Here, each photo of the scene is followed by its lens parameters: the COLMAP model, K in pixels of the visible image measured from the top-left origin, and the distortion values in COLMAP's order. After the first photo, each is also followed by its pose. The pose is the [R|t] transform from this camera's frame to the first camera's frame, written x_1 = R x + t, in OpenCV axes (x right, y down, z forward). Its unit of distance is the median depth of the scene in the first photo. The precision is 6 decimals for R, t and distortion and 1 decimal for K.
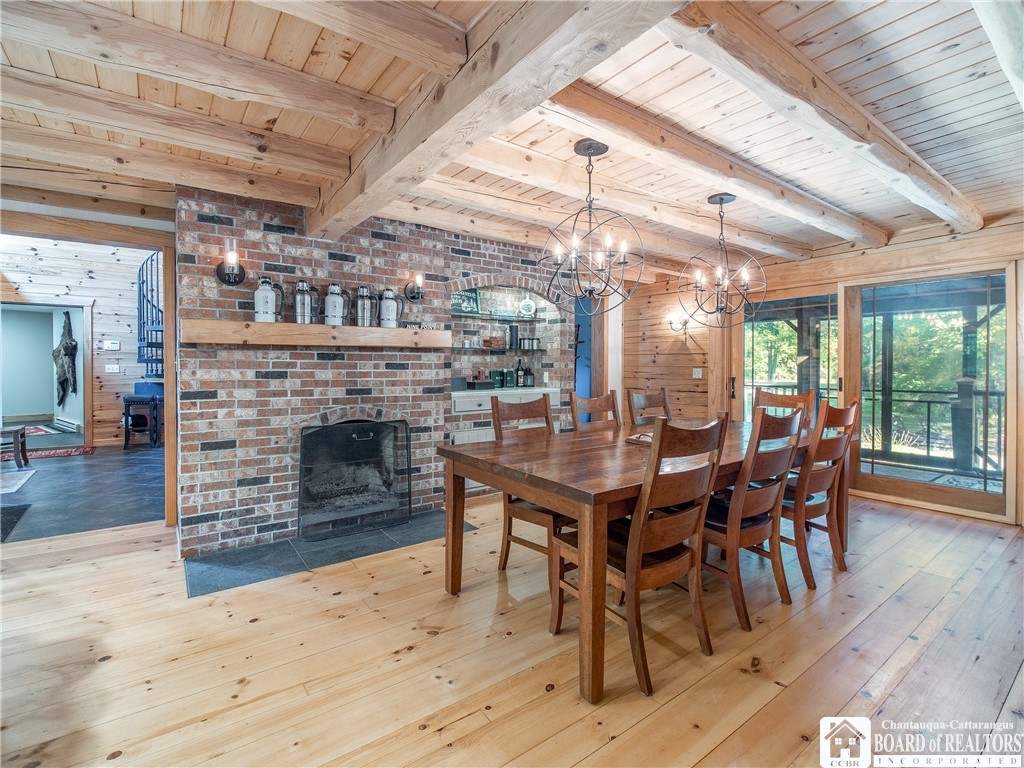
lens RADIAL K [[470.1, 0, 511.8], [0, 470.1, 378.9], [0, 0, 1]] dist [-0.001141, -0.000977]
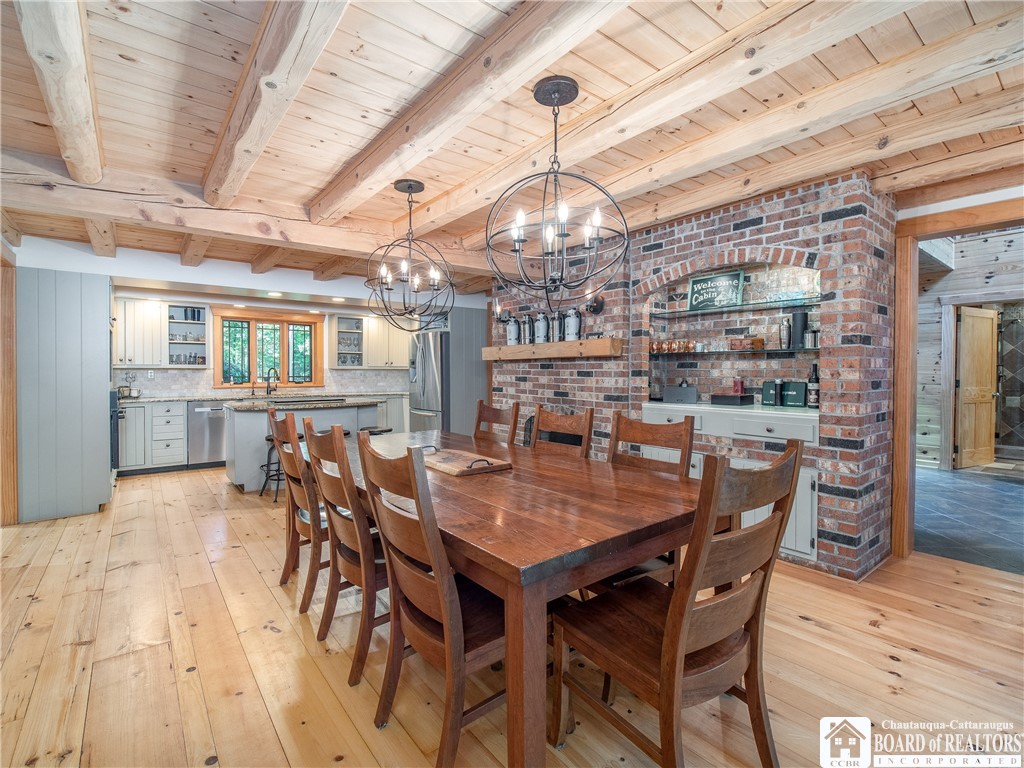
lens RADIAL K [[470.1, 0, 511.8], [0, 470.1, 378.9], [0, 0, 1]] dist [-0.001141, -0.000977]
pose [[0.045594, 0.014161, -0.998860, 0.918053], [-0.031942, 0.999409, 0.012711, -0.024954], [0.998449, 0.031326, 0.046019, 0.818783]]
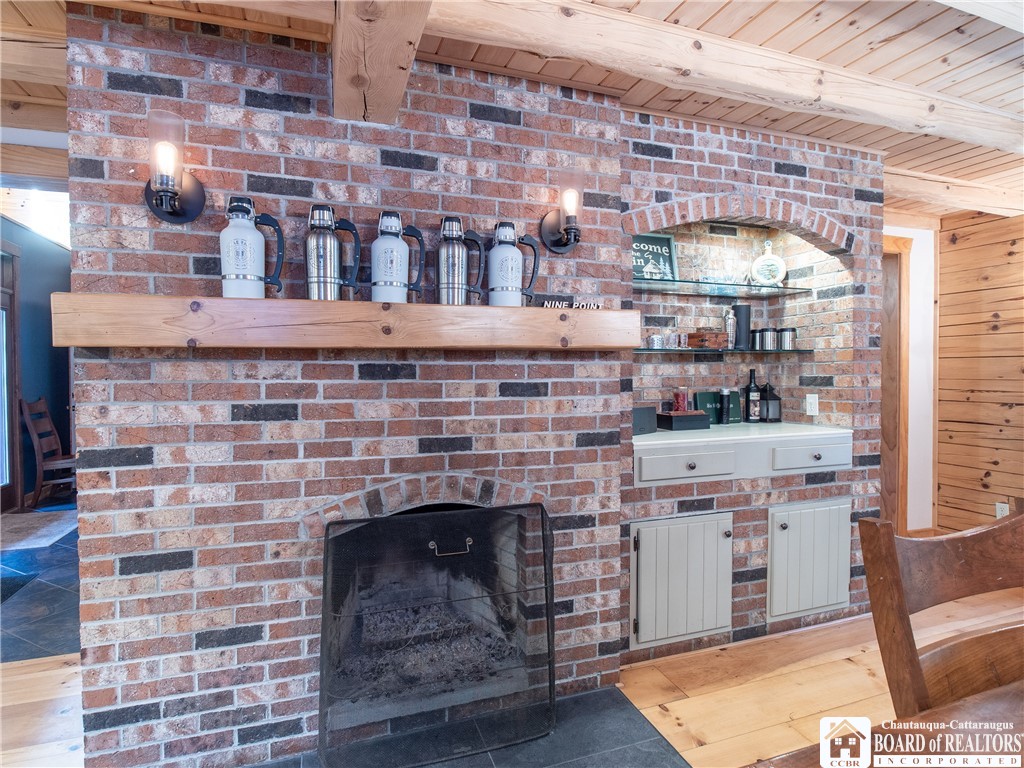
lens RADIAL K [[520.5, 0, 491.5], [0, 520.5, 384.4], [0, 0, 1]] dist [0.000523, -0.000727]
pose [[0.952660, -0.004680, -0.304000, -0.122403], [0.001132, 0.999929, -0.011844, -0.027429], [0.304034, 0.010939, 0.952598, 0.519035]]
